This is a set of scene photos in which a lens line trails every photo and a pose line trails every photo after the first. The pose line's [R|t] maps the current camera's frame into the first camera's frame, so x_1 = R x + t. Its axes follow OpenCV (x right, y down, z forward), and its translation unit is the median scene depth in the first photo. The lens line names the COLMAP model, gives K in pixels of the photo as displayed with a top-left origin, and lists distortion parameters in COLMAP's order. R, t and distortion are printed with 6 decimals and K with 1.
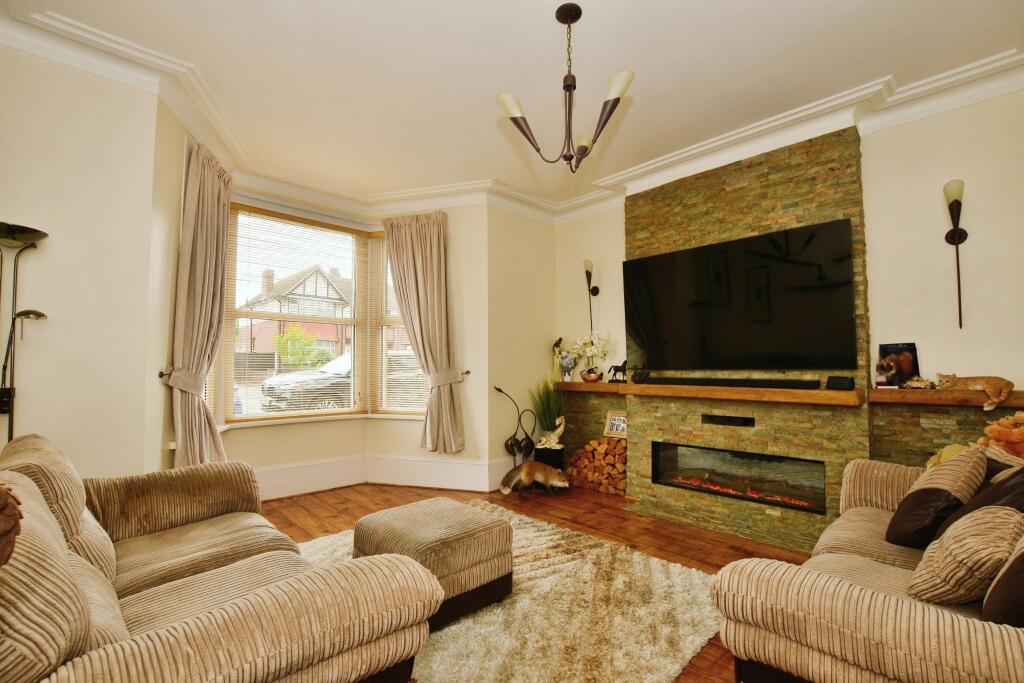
lens RADIAL K [[448.7, 0, 512.0], [0, 448.7, 341.5], [0, 0, 1]] dist [-0.025108, 0.000634]
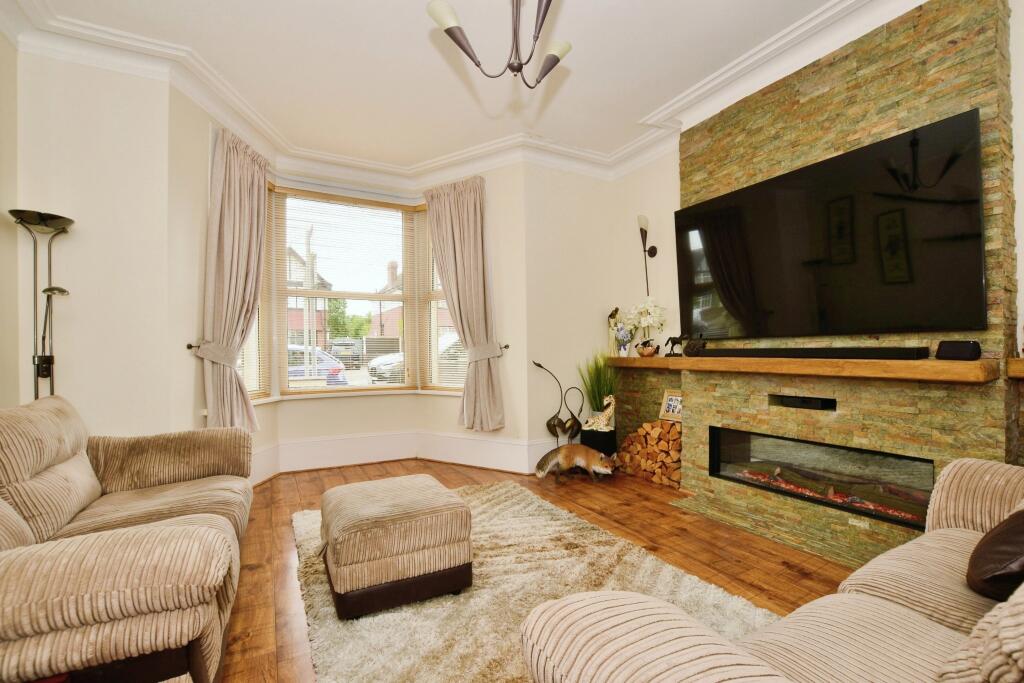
lens RADIAL K [[449.9, 0, 515.9], [0, 449.9, 345.5], [0, 0, 1]] dist [-0.031056, 0.004568]
pose [[0.964566, -0.010413, -0.263636, 0.201847], [0.021957, 0.998923, 0.040876, 0.034619], [0.262926, -0.045216, 0.963756, 0.121365]]
